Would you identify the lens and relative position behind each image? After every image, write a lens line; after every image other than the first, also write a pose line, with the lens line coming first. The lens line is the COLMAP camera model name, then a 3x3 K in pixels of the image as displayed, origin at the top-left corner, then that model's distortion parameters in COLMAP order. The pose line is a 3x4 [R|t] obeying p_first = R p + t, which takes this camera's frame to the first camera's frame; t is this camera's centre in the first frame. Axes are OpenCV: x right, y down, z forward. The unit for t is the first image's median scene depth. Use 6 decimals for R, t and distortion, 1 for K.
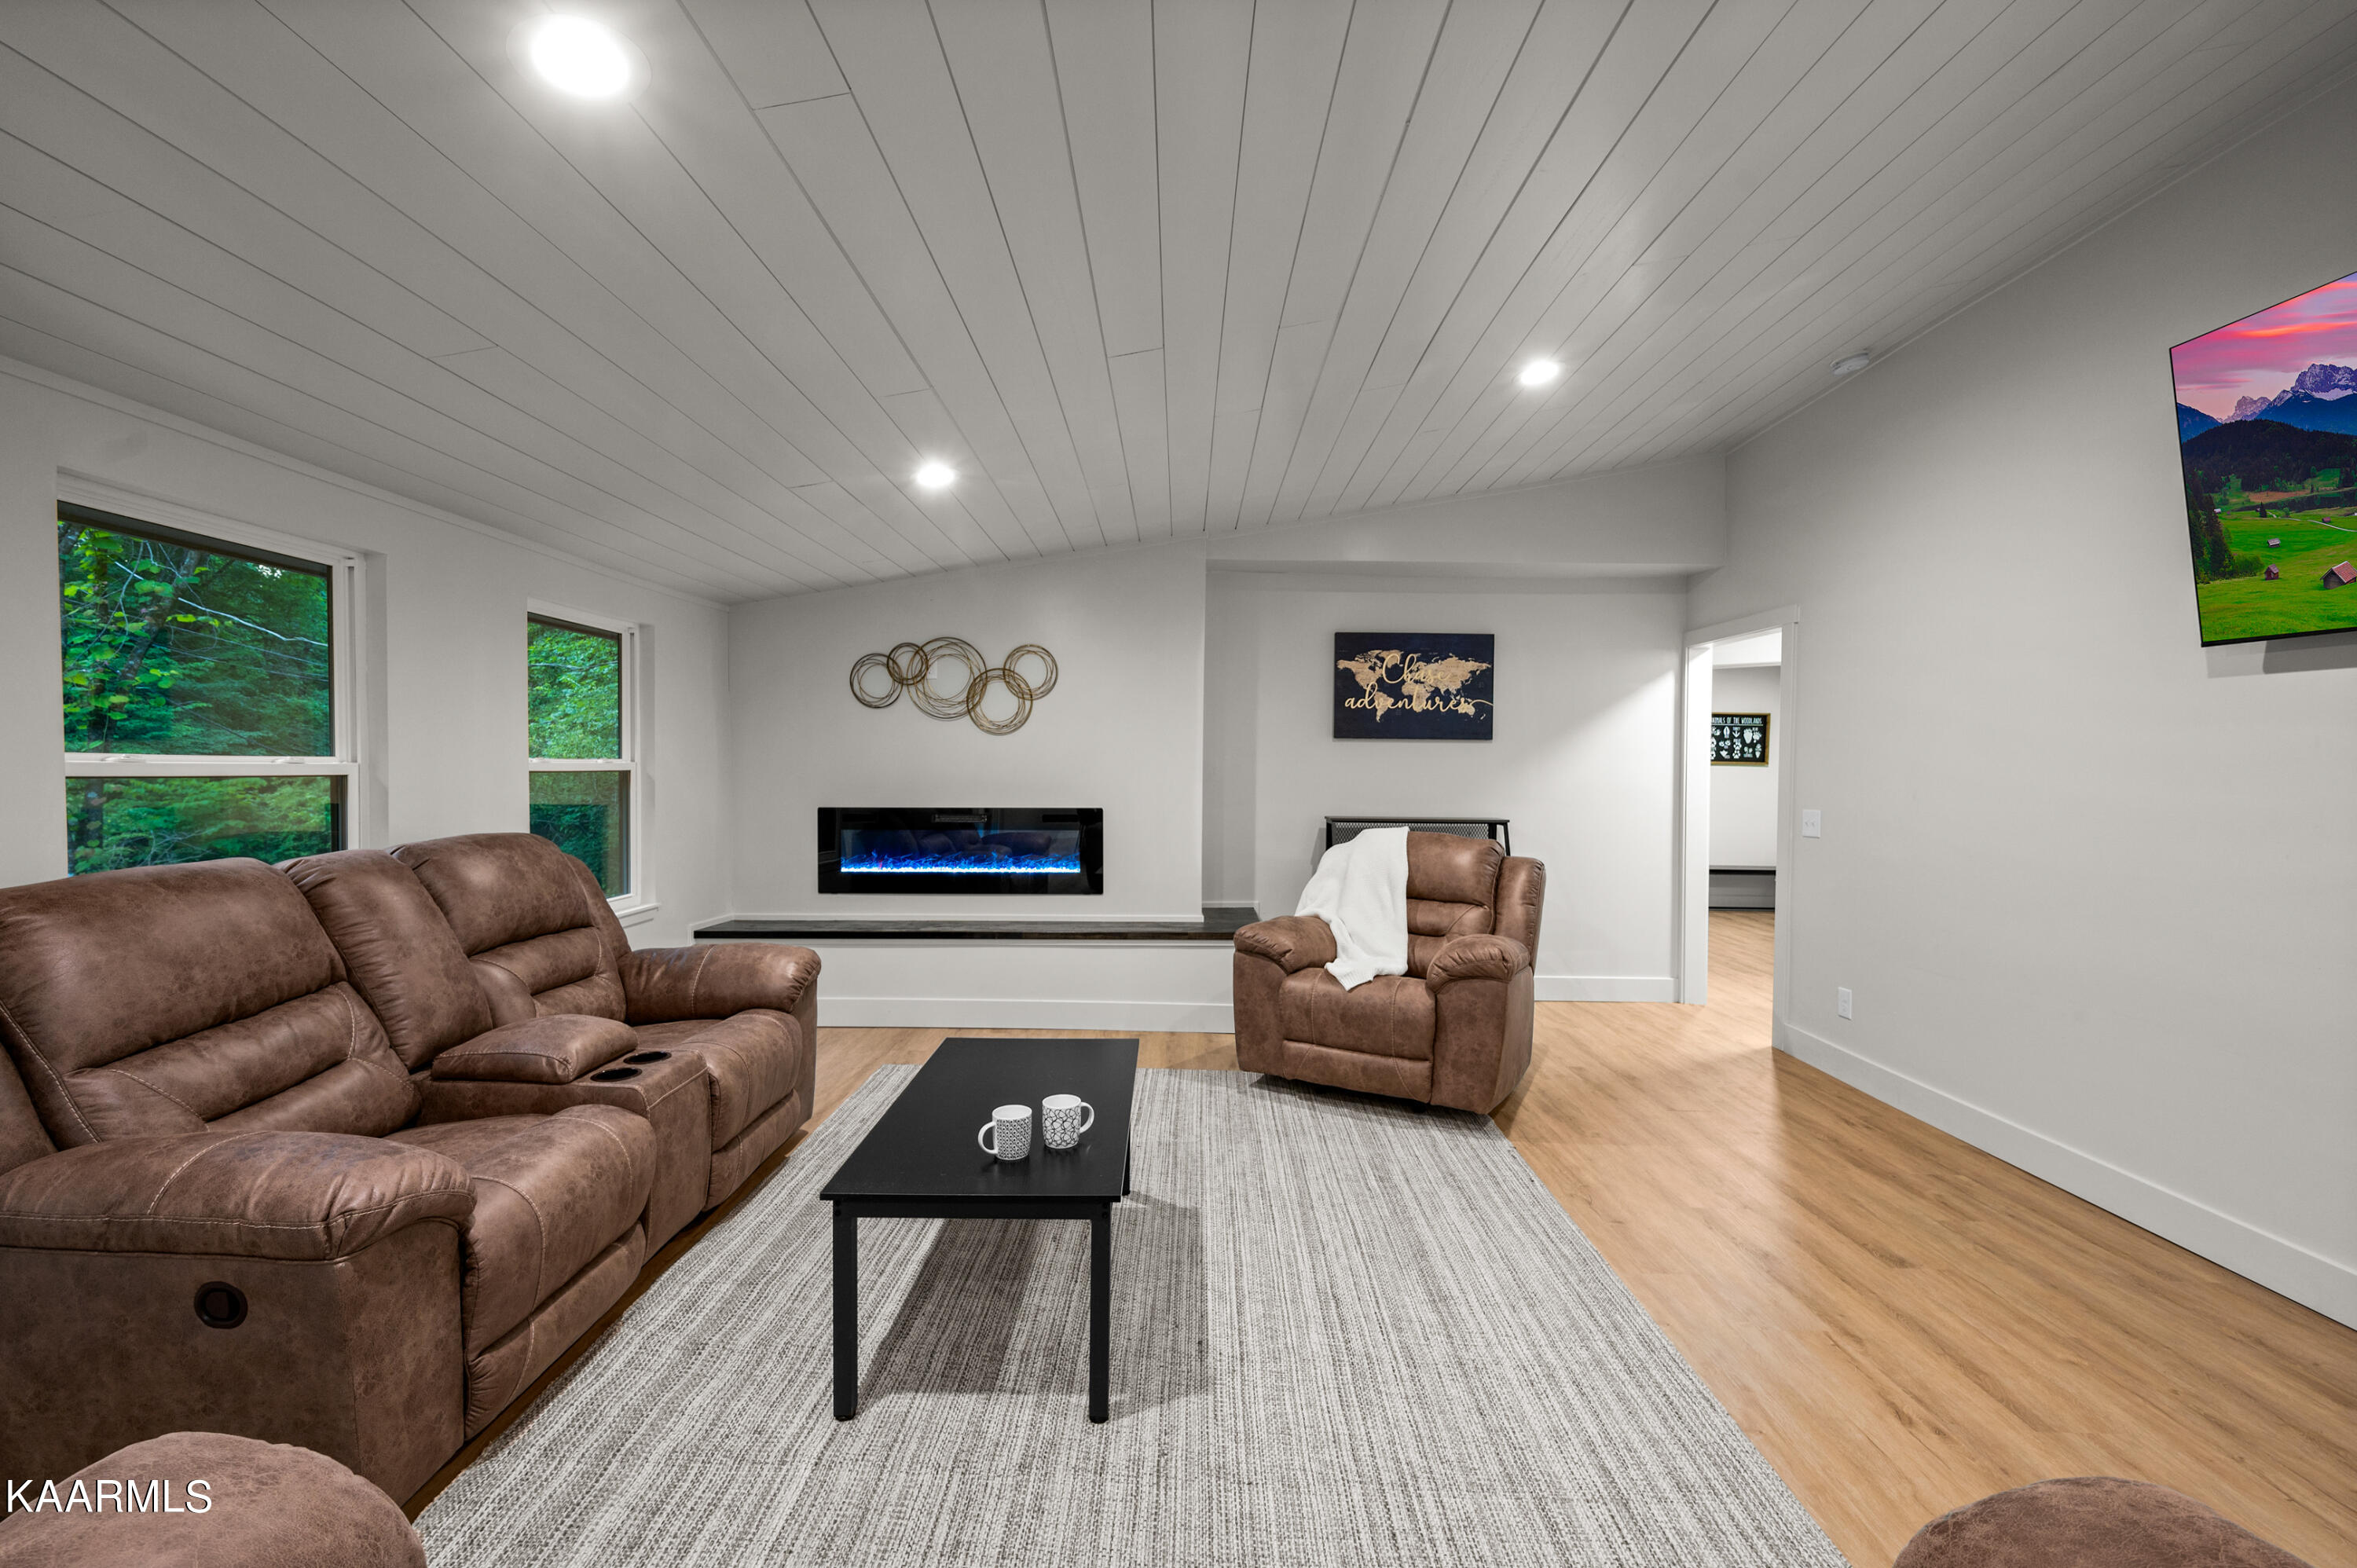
lens RADIAL K [[980.2, 0, 1178.0], [0, 980.2, 785.9], [0, 0, 1]] dist [-0.000812, 0.000123]
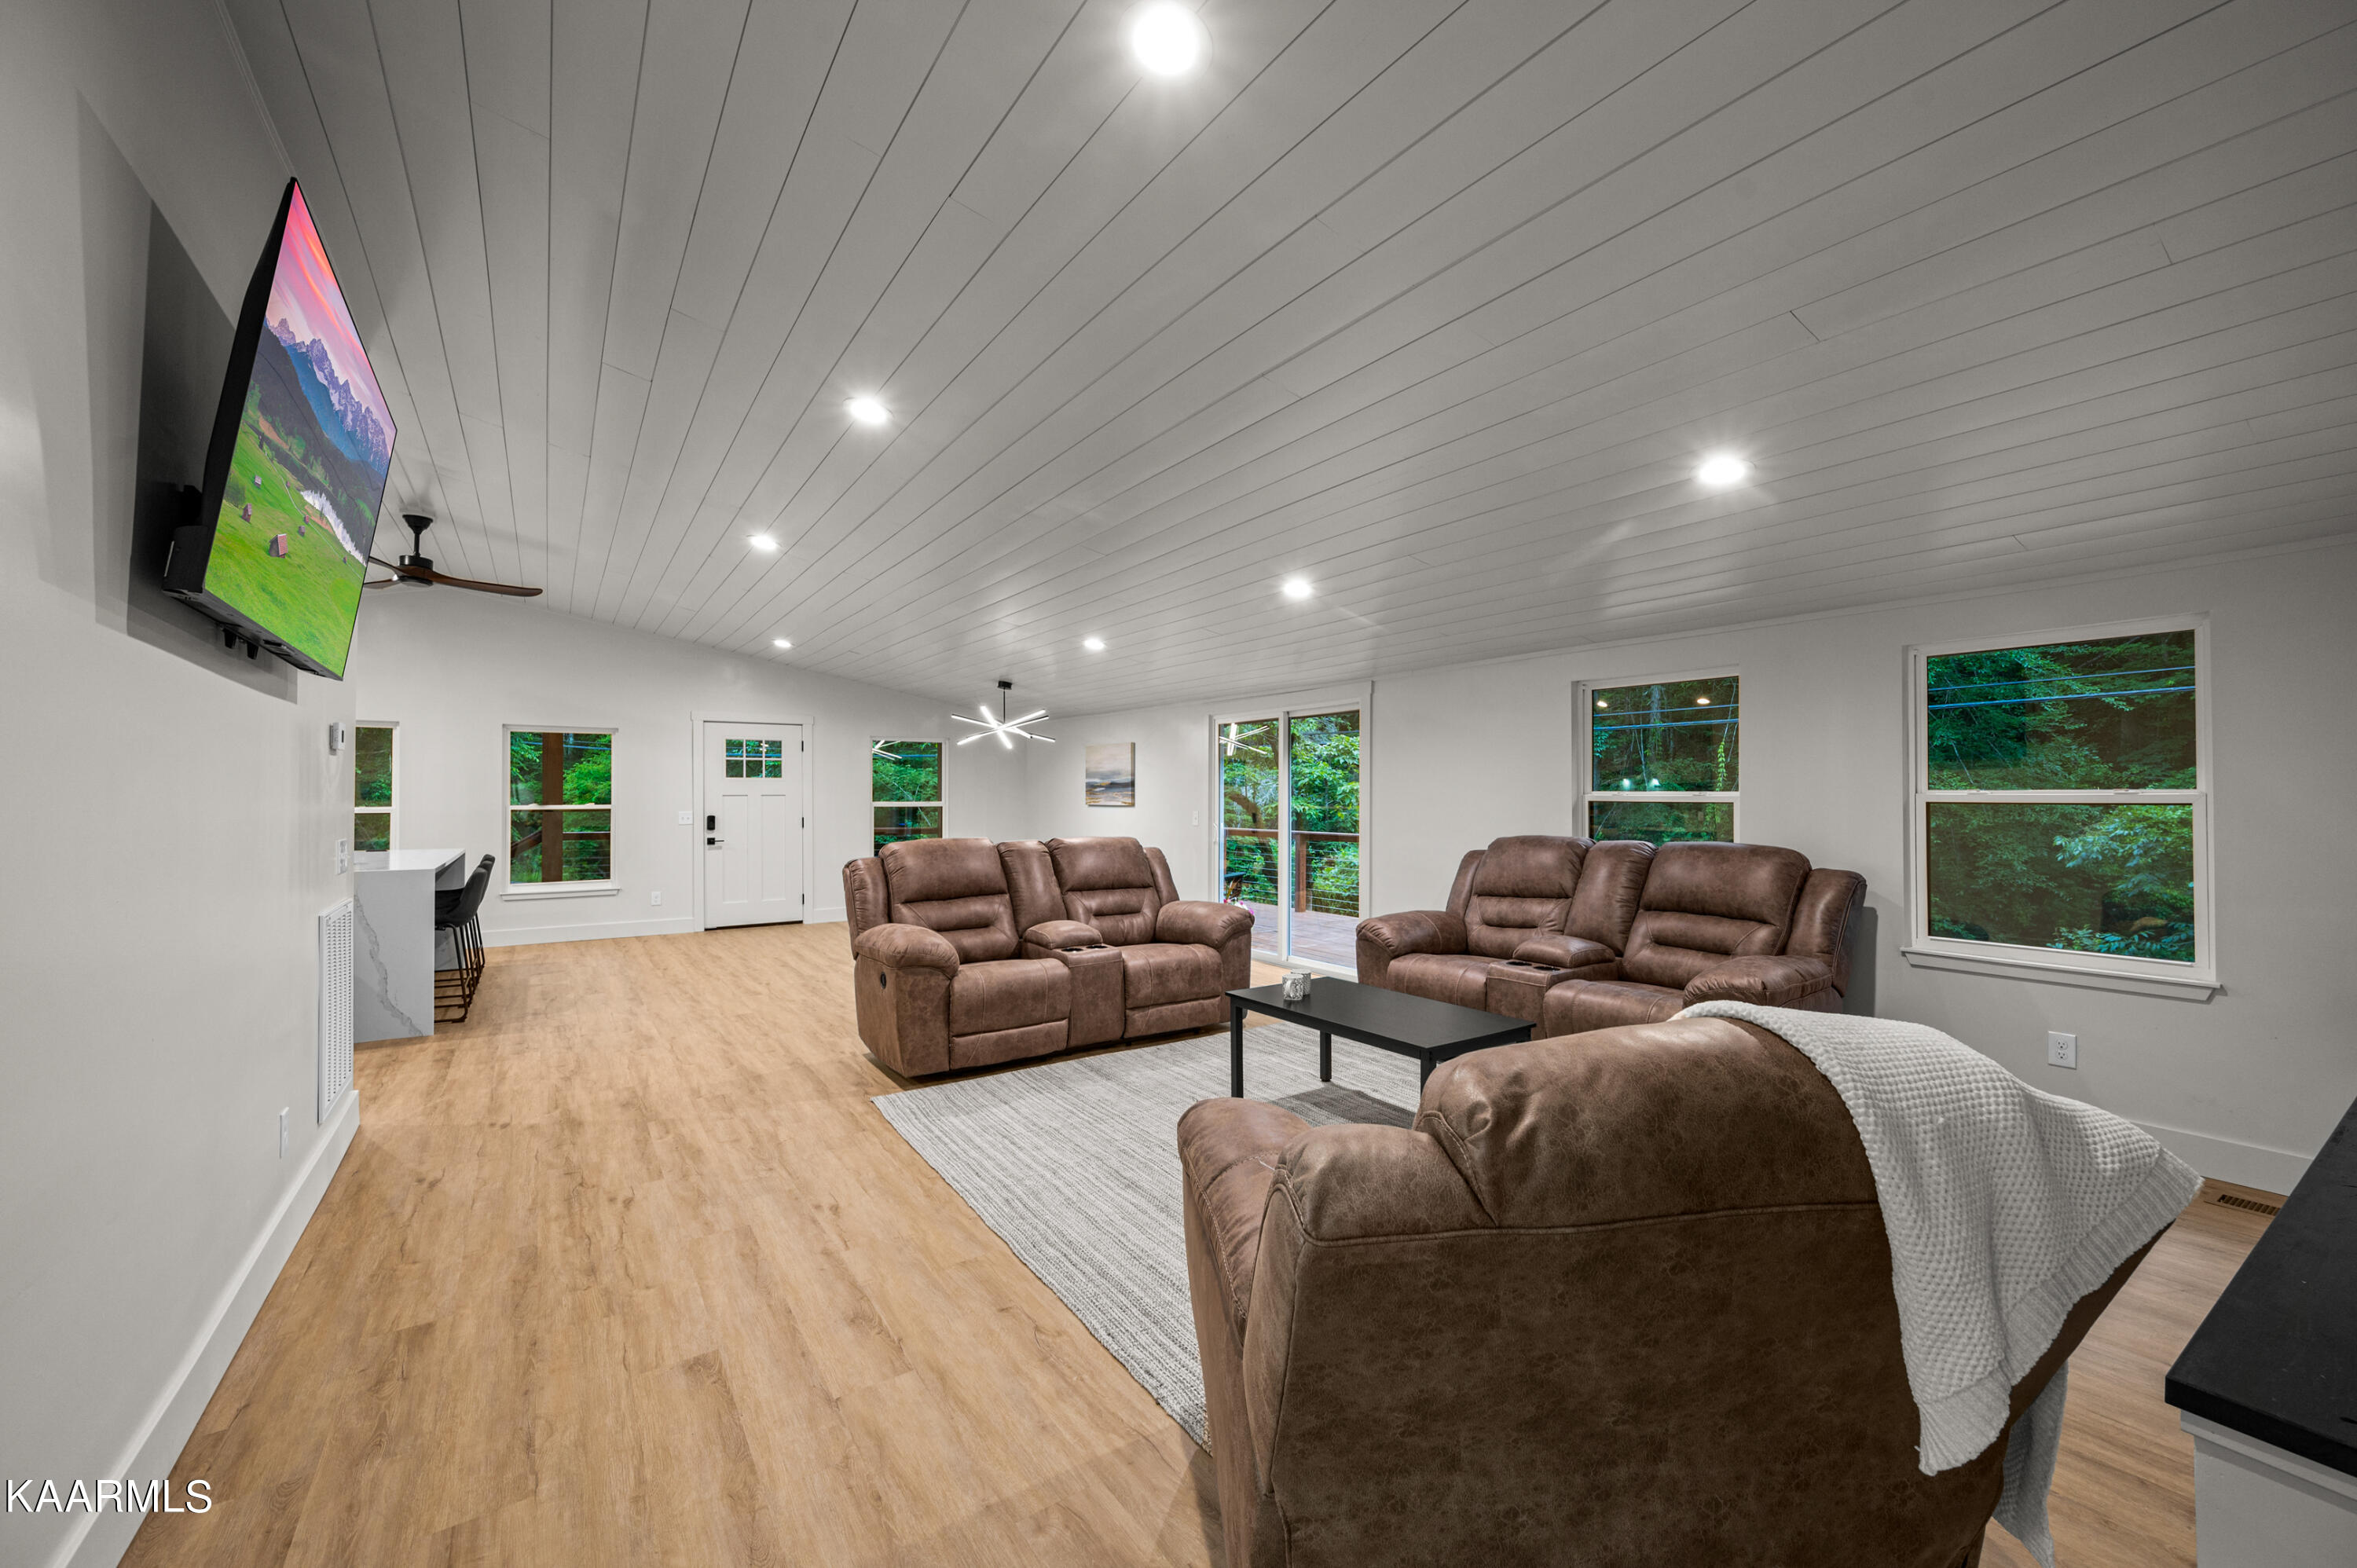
lens RADIAL K [[927.9, 0, 1178.5], [0, 927.9, 785.0], [0, 0, 1]] dist [0.000246, 0.000148]
pose [[-0.826535, -0.015611, -0.562668, 0.638546], [-0.019122, 0.999817, 0.000349, -0.018587], [0.562560, 0.011048, -0.826683, 1.420785]]
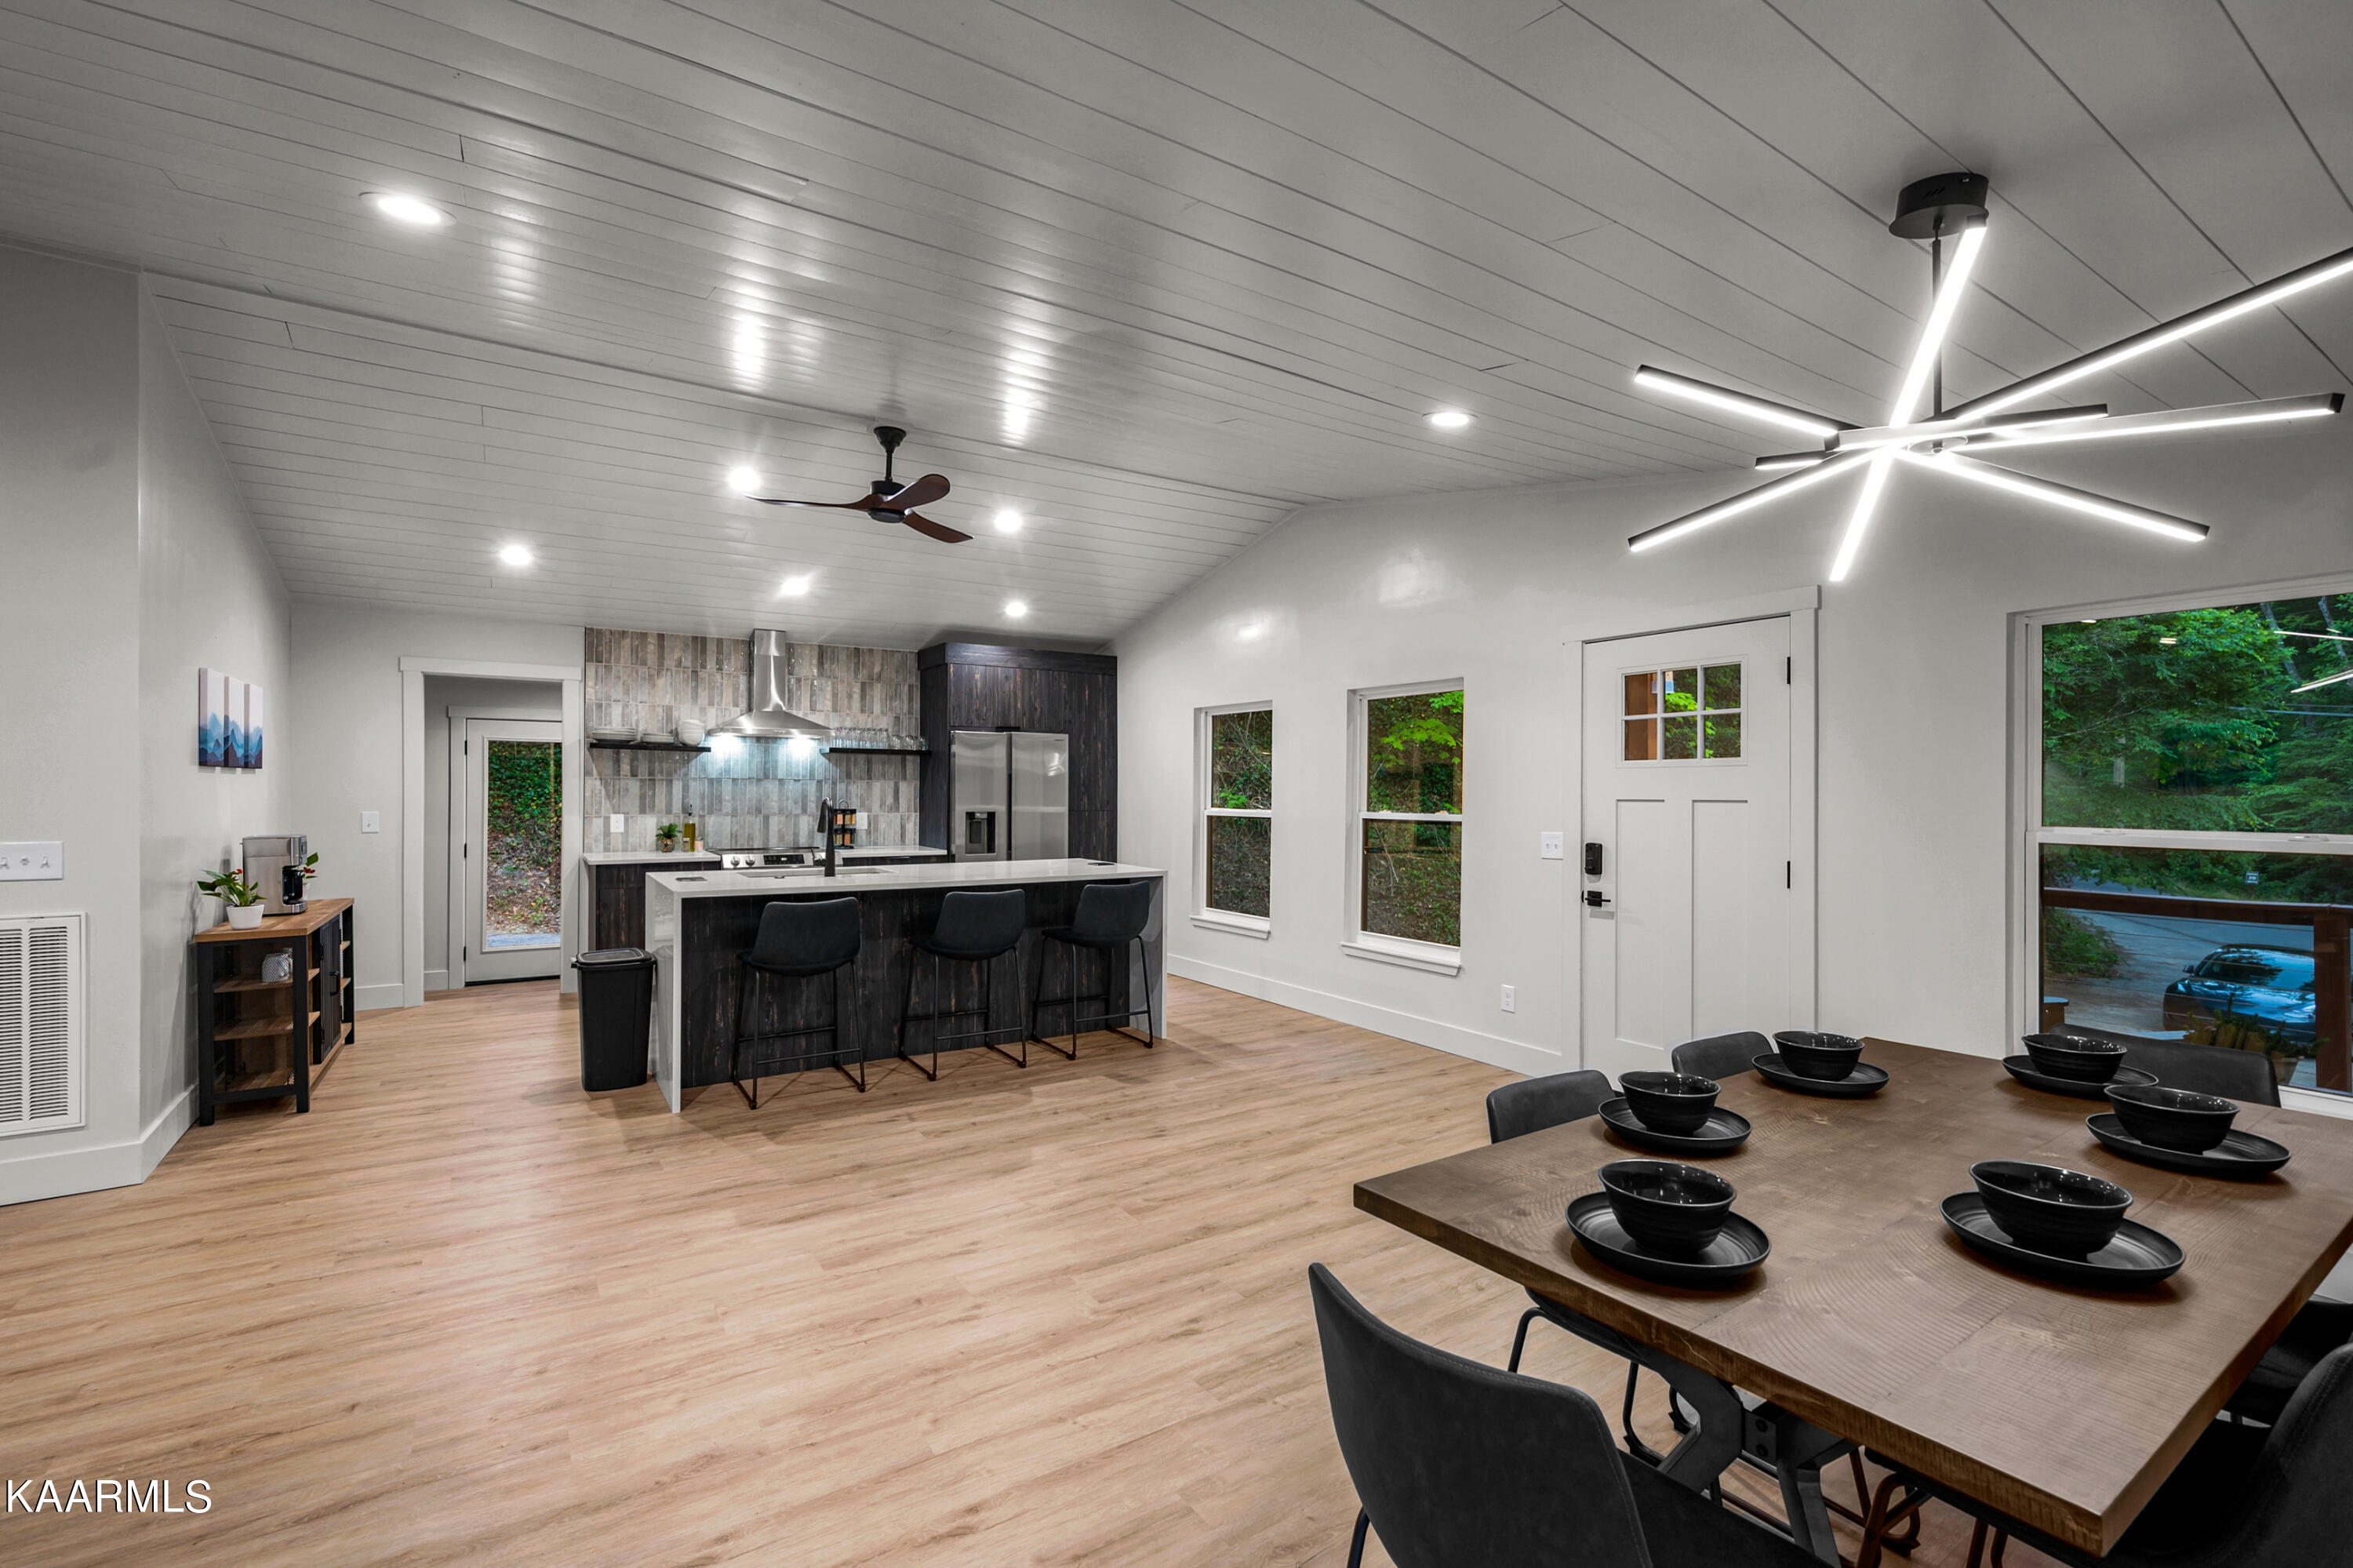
lens RADIAL K [[1024.3, 0, 1176.6], [0, 1024.3, 793.3], [0, 0, 1]] dist [-0.002201, -0.000927]
pose [[-0.548321, -0.016148, 0.836112, -0.525464], [0.004936, 0.999734, 0.022545, -0.004735], [-0.836253, 0.016489, -0.548095, -0.242294]]
